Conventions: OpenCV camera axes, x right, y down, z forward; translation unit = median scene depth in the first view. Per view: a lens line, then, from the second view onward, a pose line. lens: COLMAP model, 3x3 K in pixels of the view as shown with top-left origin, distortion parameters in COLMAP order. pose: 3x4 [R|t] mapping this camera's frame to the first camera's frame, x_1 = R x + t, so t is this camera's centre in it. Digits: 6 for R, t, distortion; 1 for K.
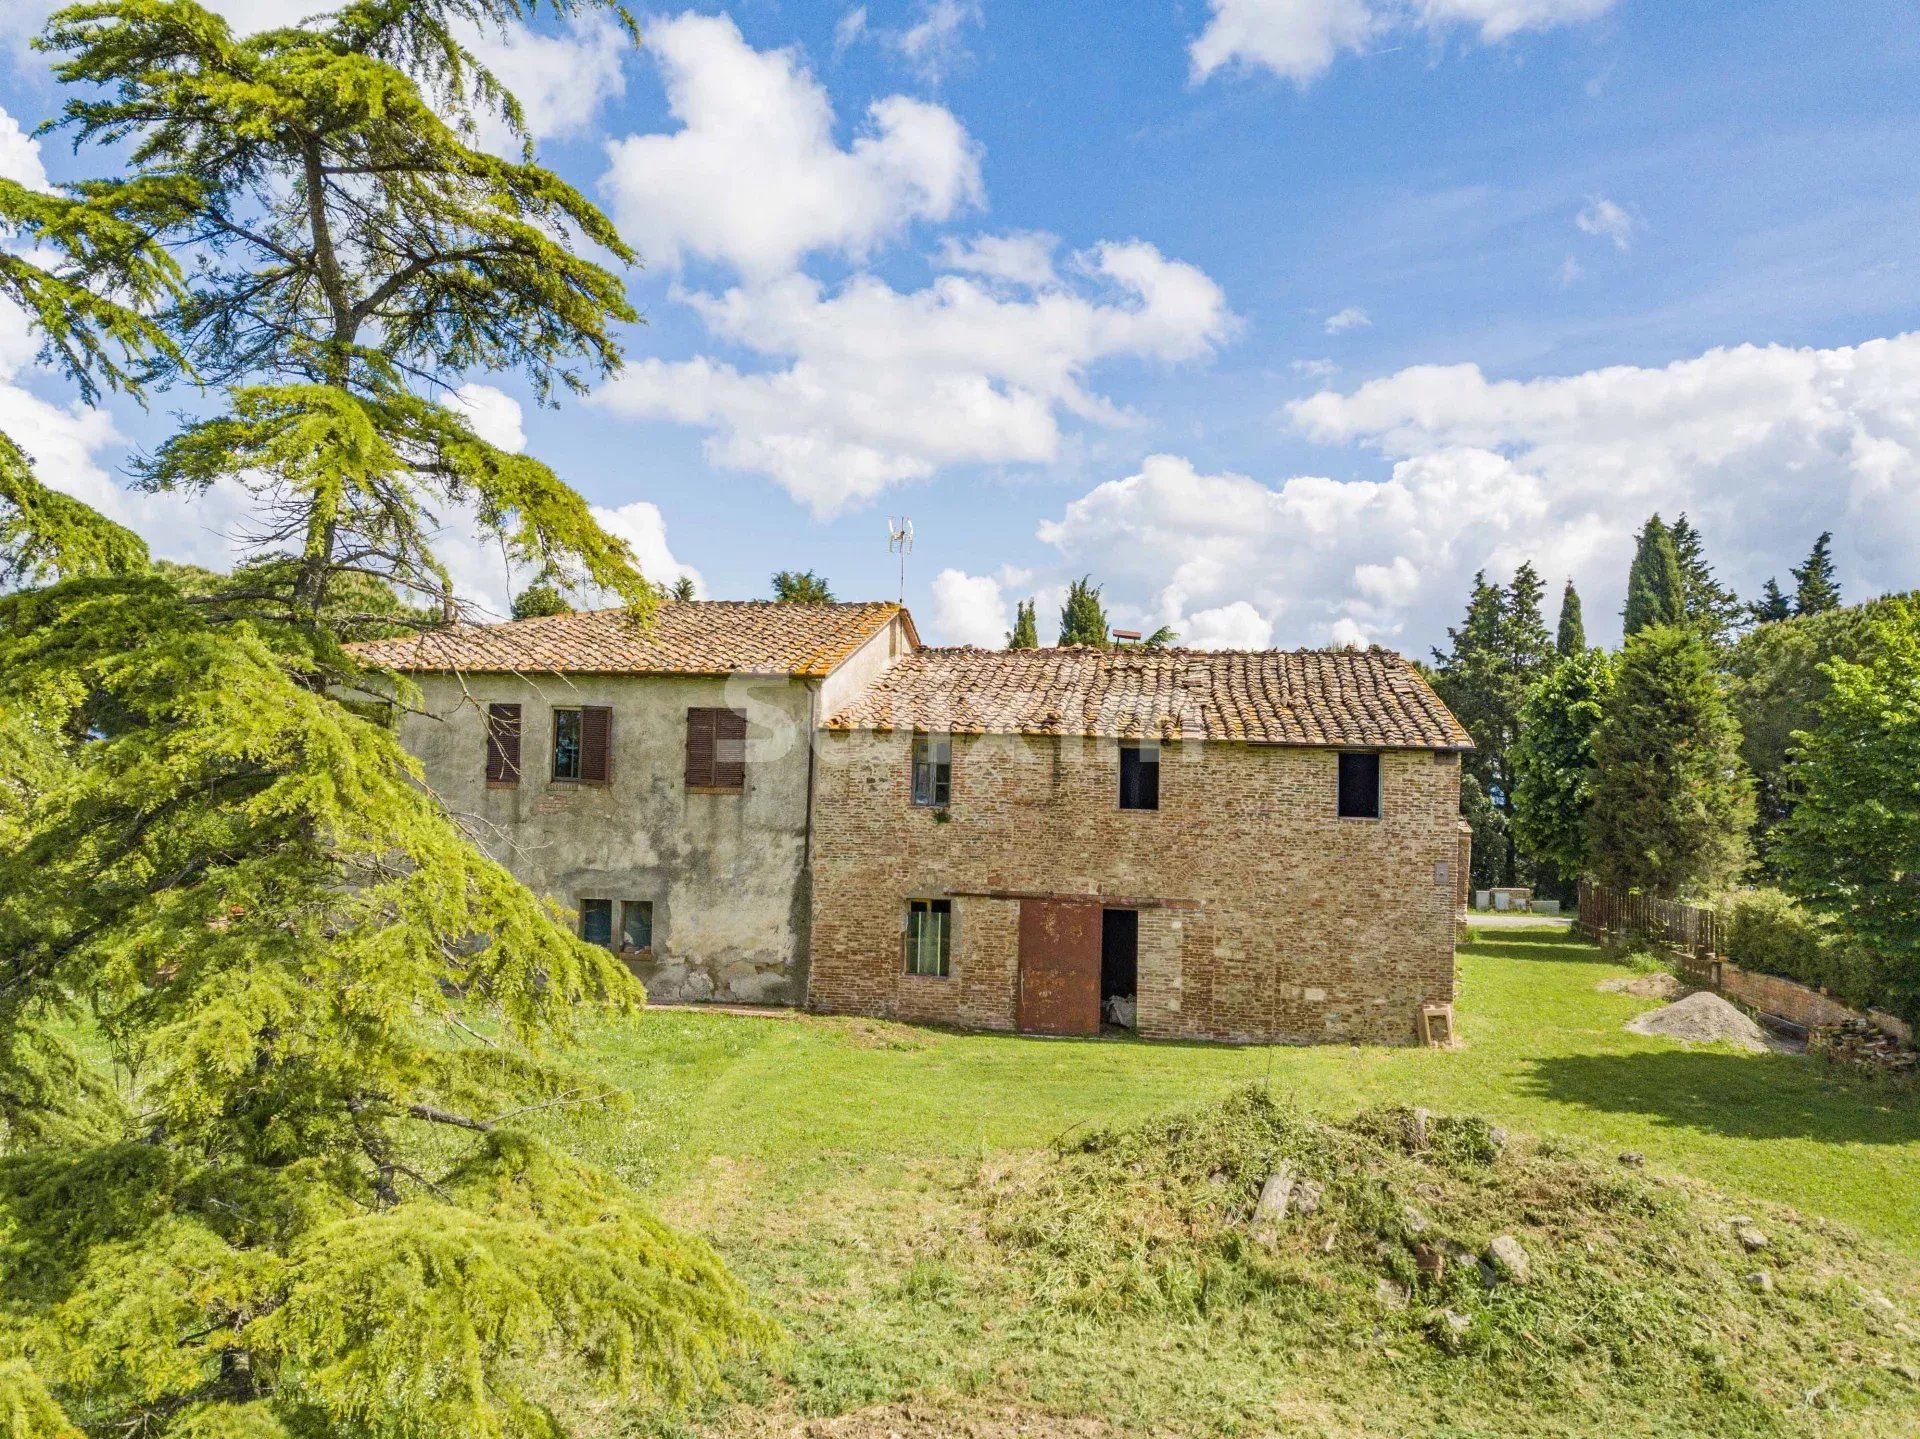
lens RADIAL K [[1452.9, 0, 954.5], [0, 1452.9, 717.0], [0, 0, 1]] dist [0.013473, -0.010685]
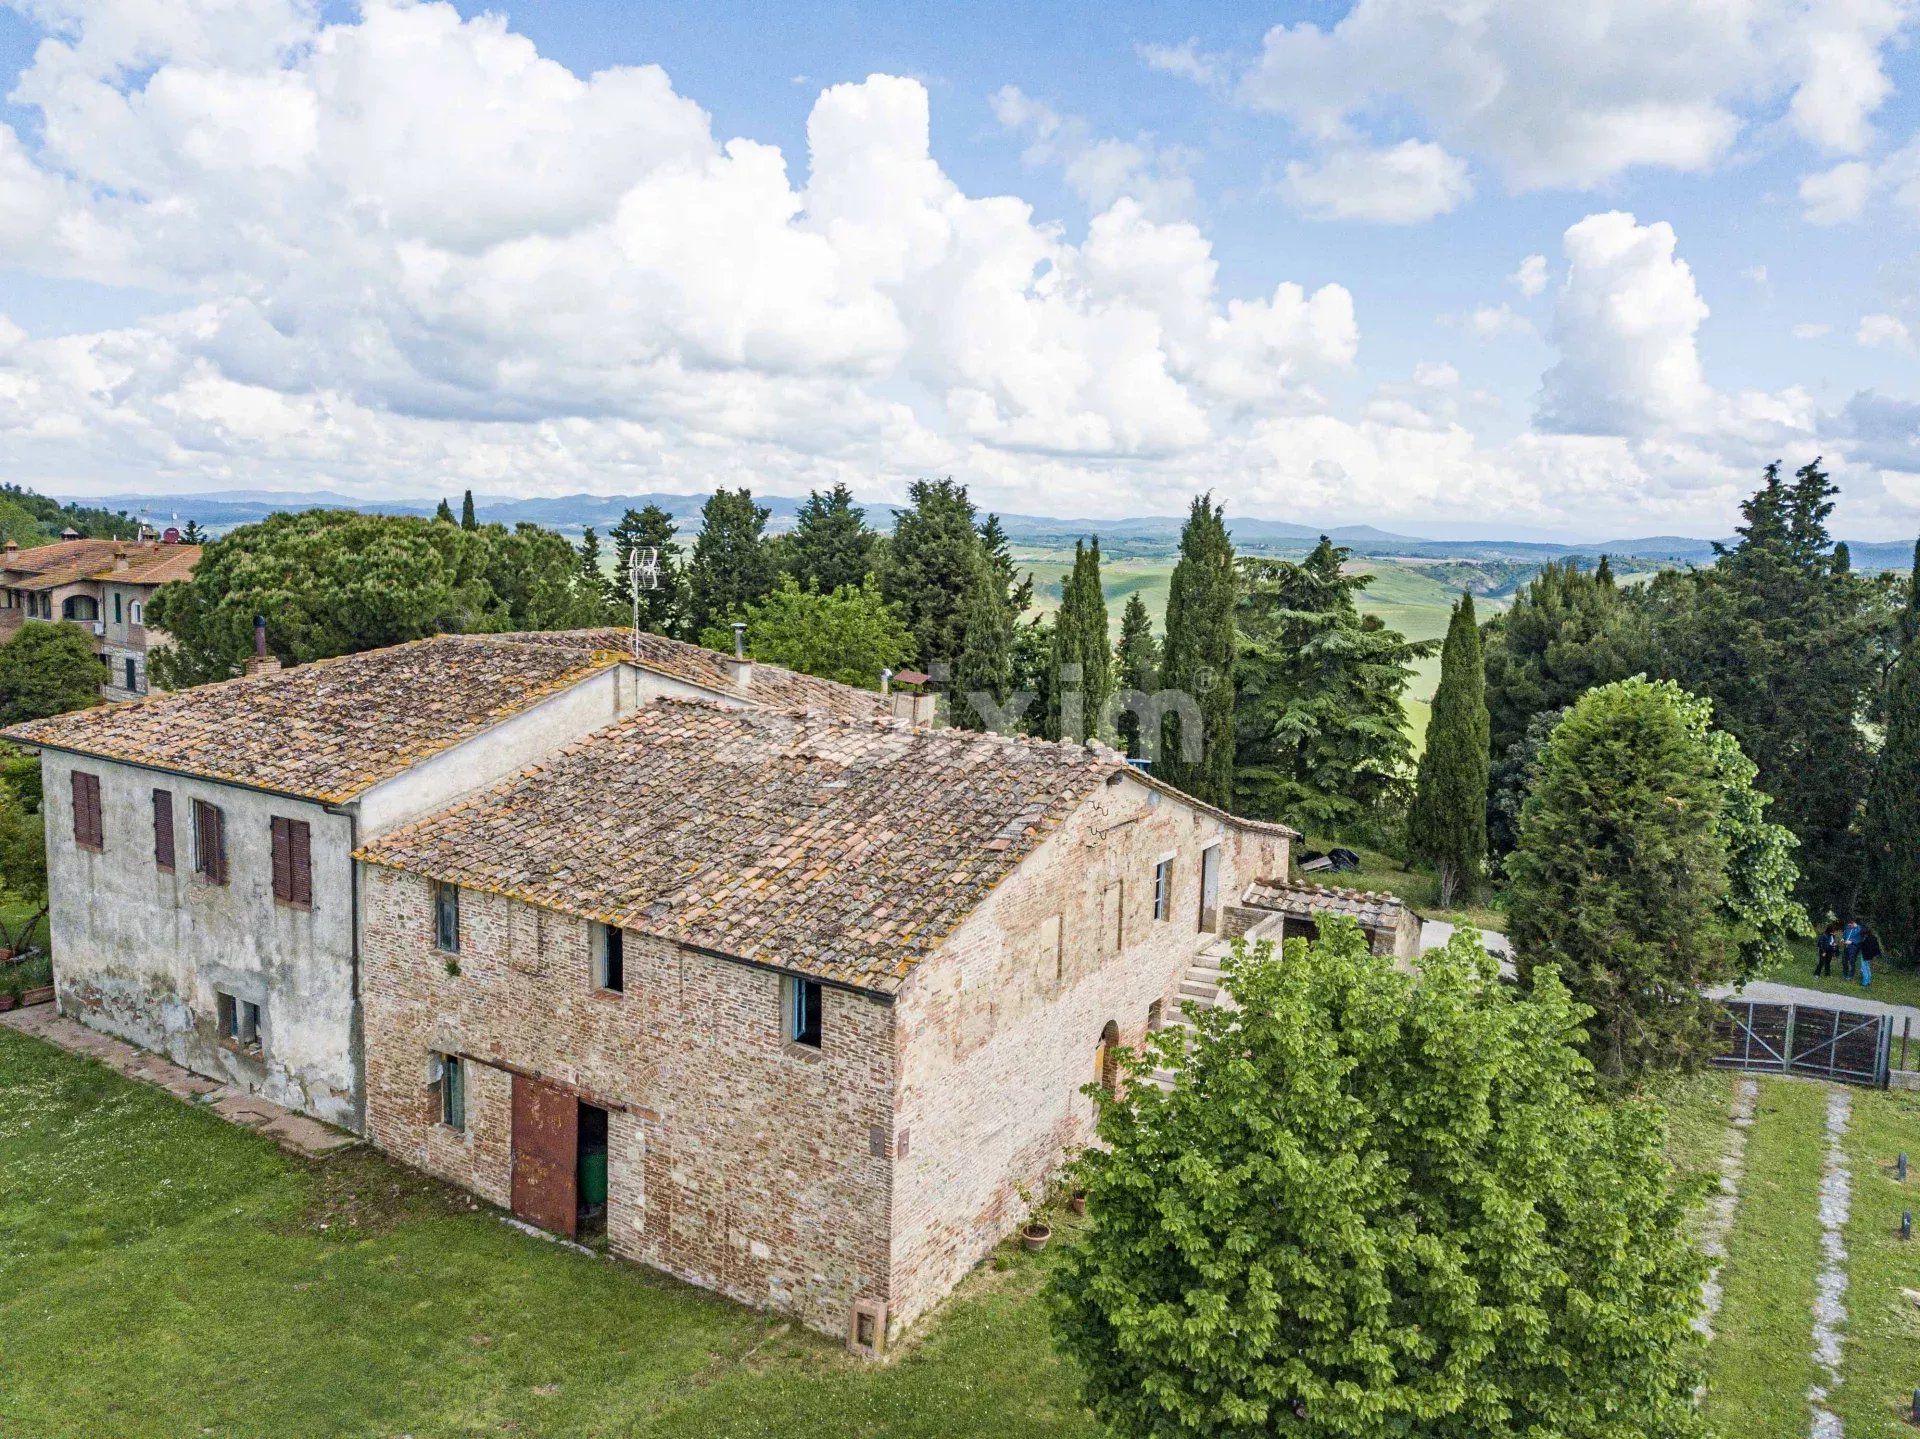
lens RADIAL K [[1452.9, 0, 959.4], [0, 1452.9, 721.3], [0, 0, 1]] dist [0.013473, -0.010685]
pose [[0.917764, 0.045993, -0.394454, 0.640142], [0.020037, 0.986643, 0.161662, -0.225345], [0.396621, -0.156271, 0.904583, 0.345003]]
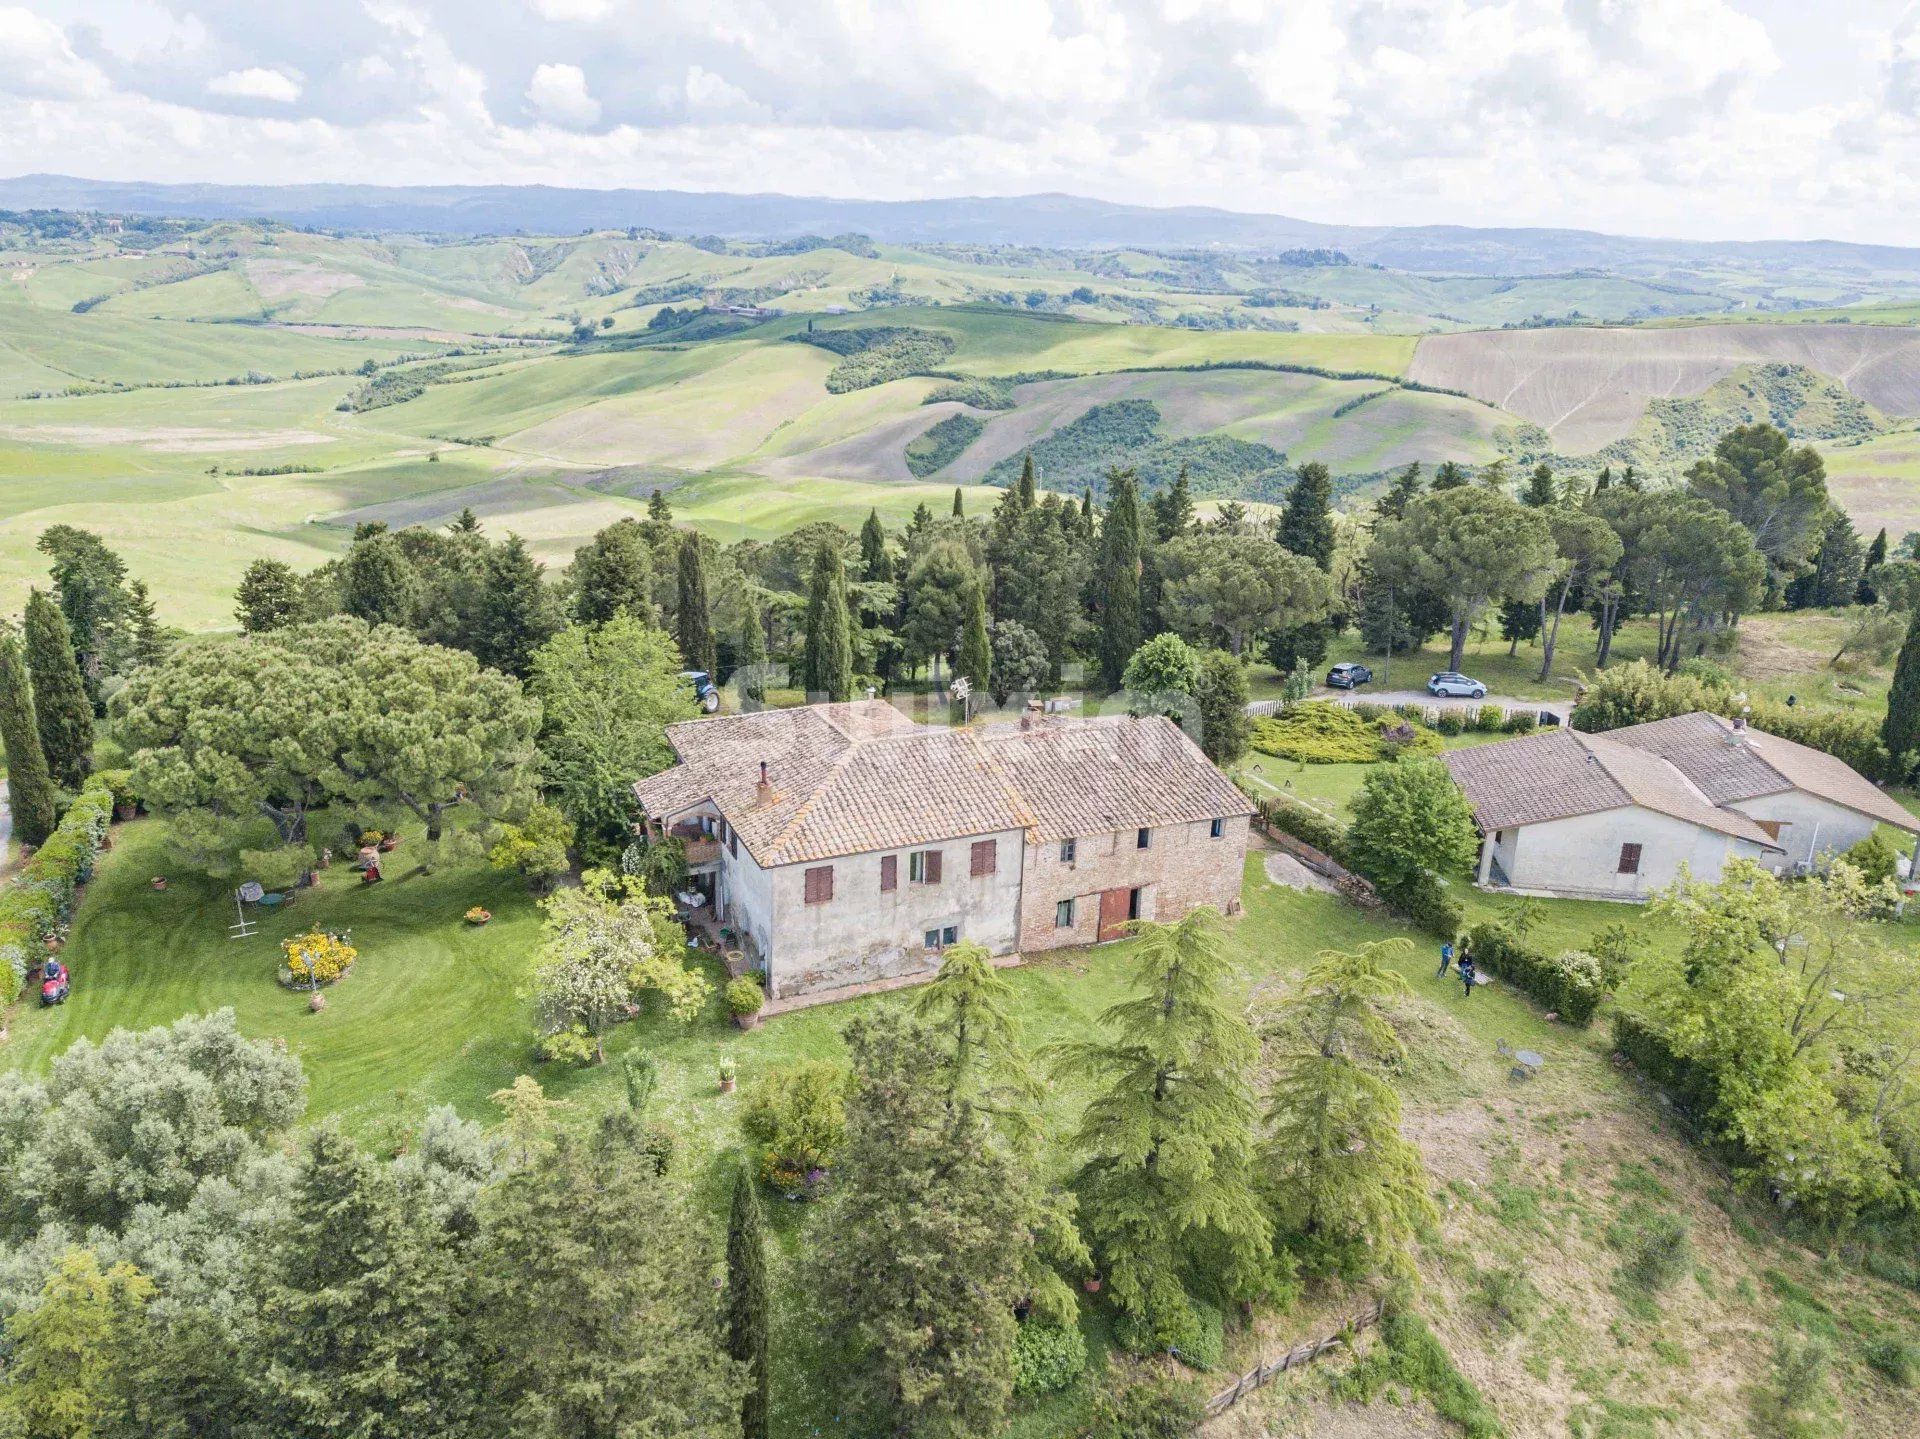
lens RADIAL K [[1452.9, 0, 903.0], [0, 1452.9, 663.0], [0, 0, 1]] dist [0.013473, -0.010685]
pose [[0.832909, -0.168435, 0.527155, -1.462807], [-0.026474, 0.939340, 0.341964, -1.069615], [-0.552777, -0.298781, 0.777925, -0.600176]]
